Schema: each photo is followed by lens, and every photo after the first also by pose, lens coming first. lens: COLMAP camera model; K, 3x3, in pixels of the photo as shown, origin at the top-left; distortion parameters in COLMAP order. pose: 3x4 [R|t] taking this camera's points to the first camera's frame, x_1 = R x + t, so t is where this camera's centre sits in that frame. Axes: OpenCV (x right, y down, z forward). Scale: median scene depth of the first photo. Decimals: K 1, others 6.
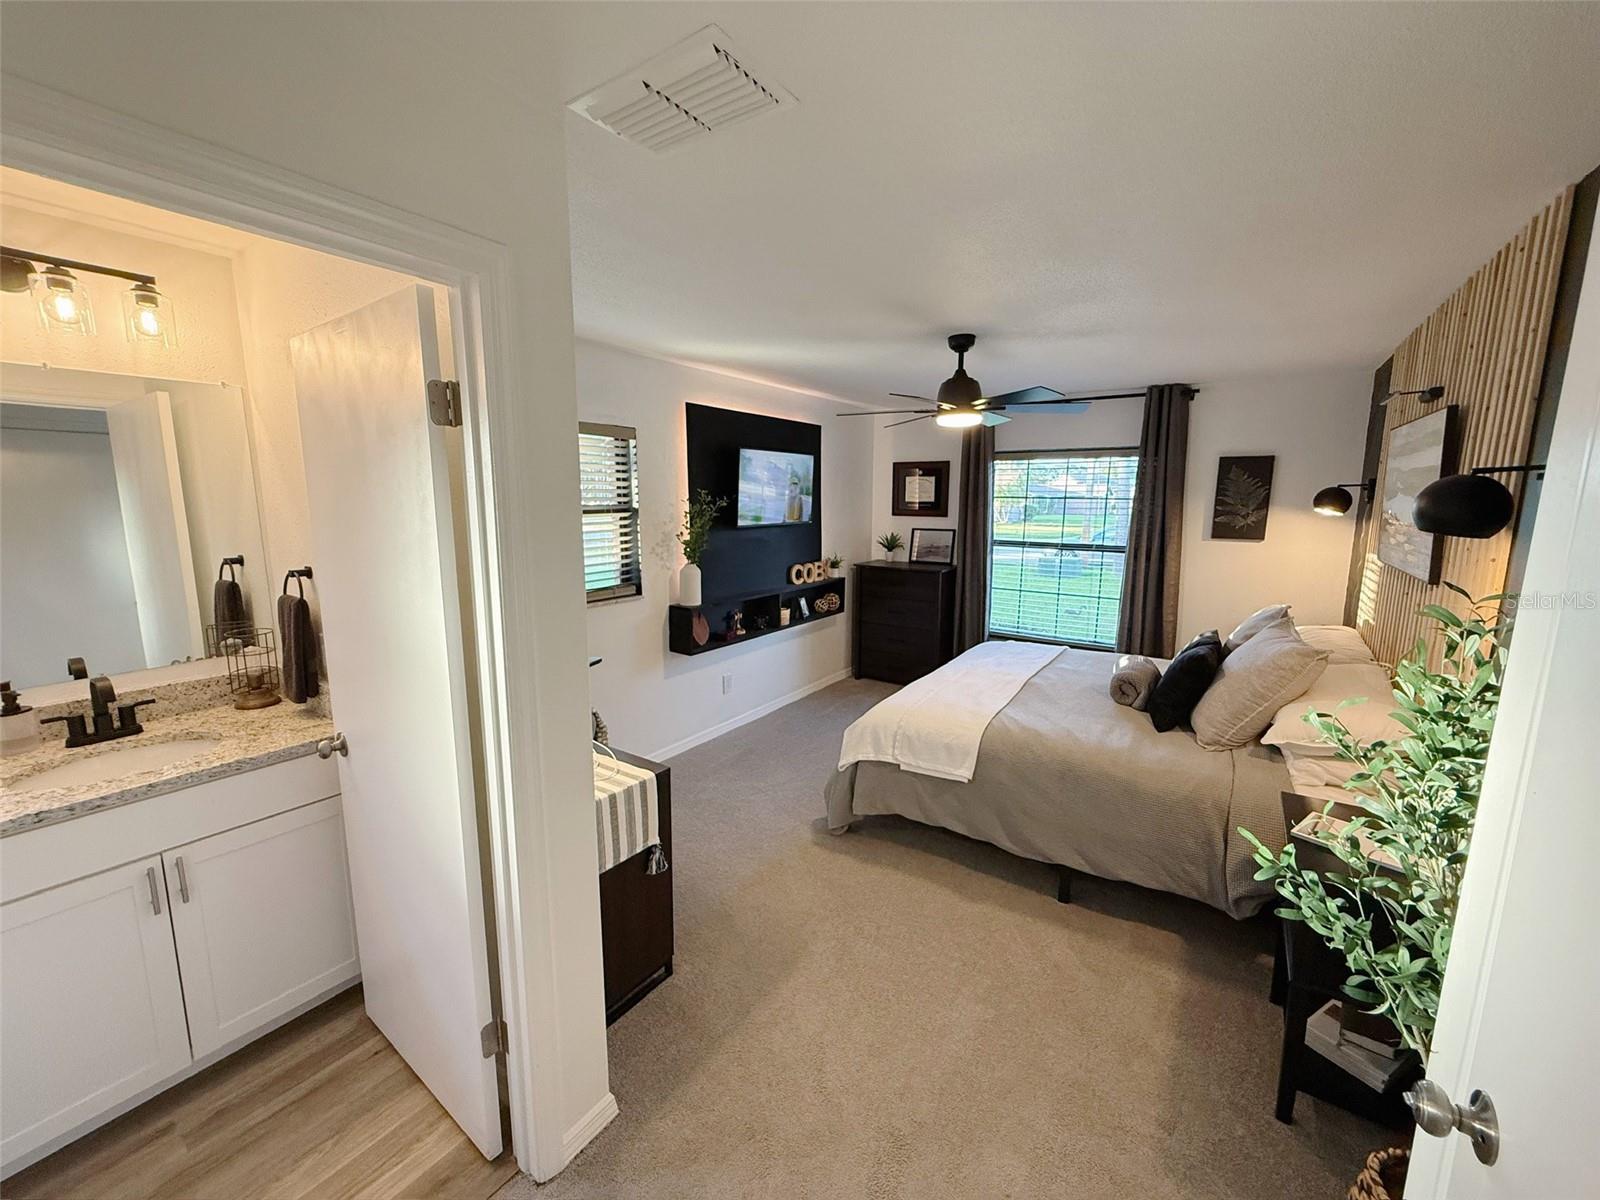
lens RADIAL K [[638.4, 0, 801.0], [0, 638.4, 594.7], [0, 0, 1]] dist [0.000516, 0.000144]
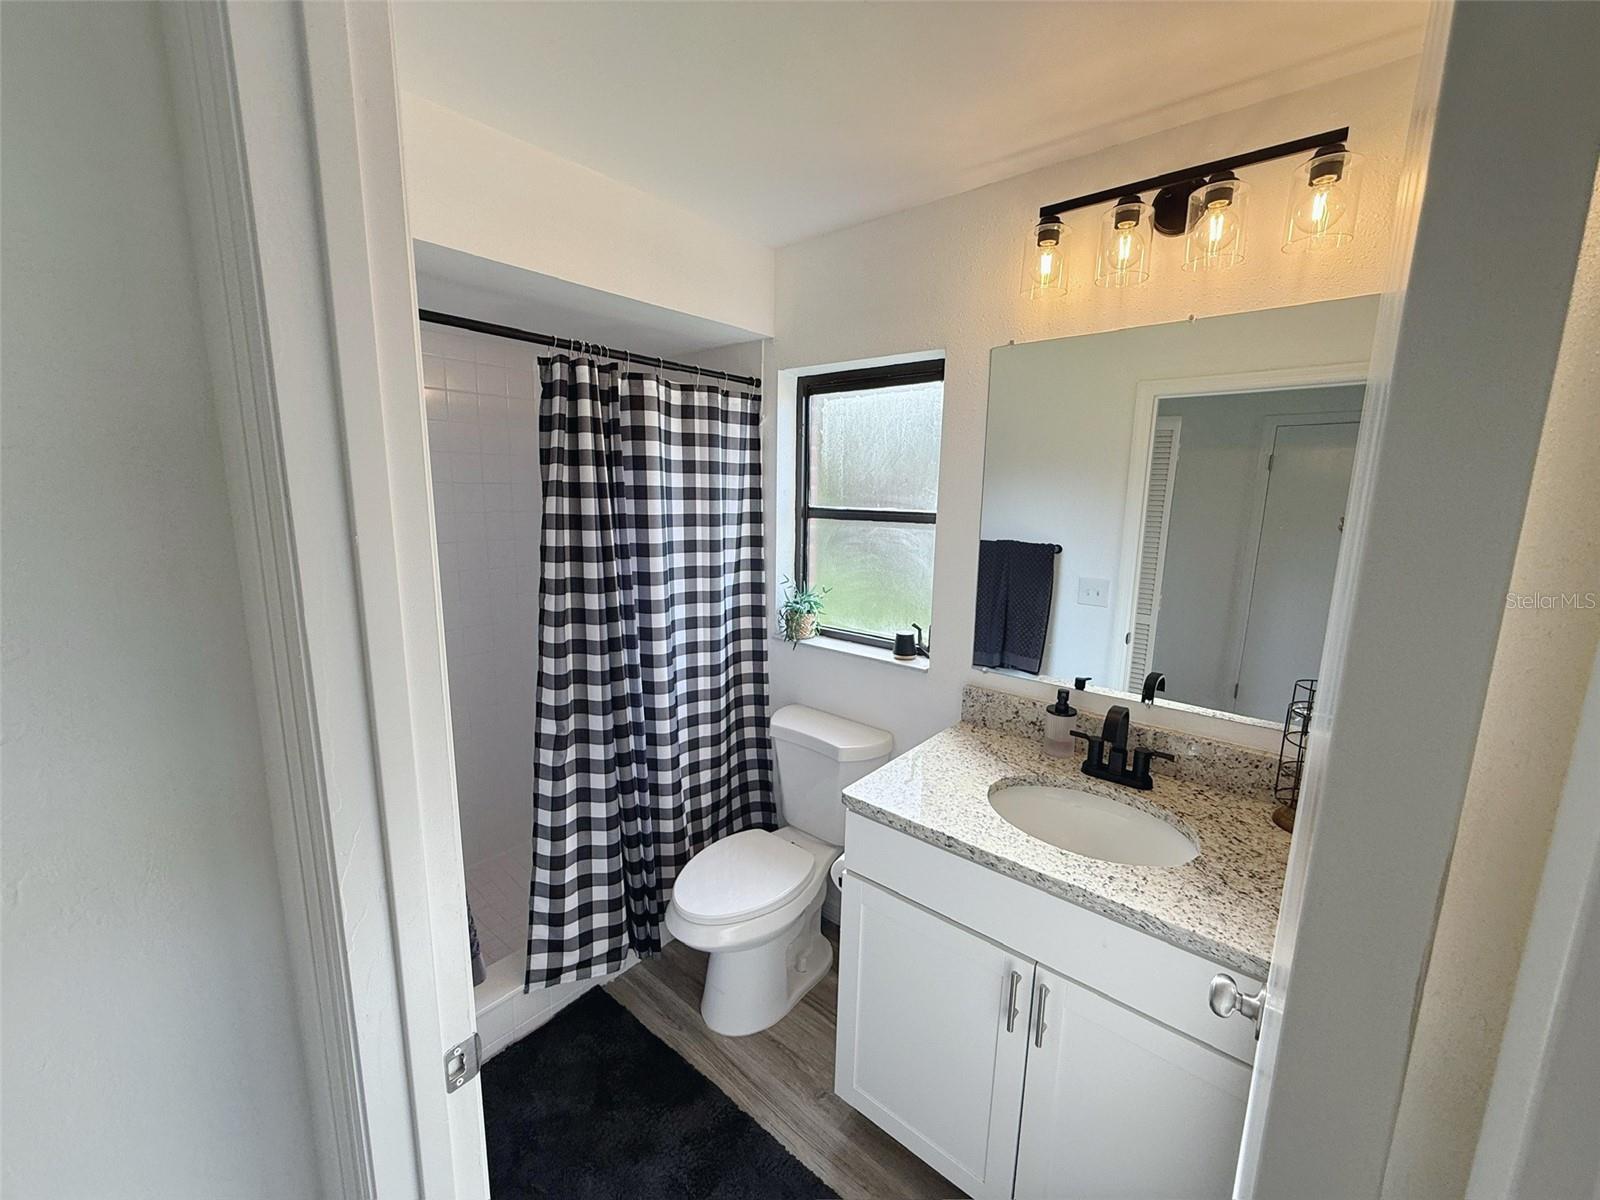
lens RADIAL K [[638.4, 0, 797.2], [0, 638.4, 600.3], [0, 0, 1]] dist [0.000516, 0.000144]
pose [[-0.103573, 0.176484, -0.978839, -0.119843], [-0.167446, 0.966992, 0.192066, -0.037524], [0.980426, 0.183796, -0.070603, 0.264919]]
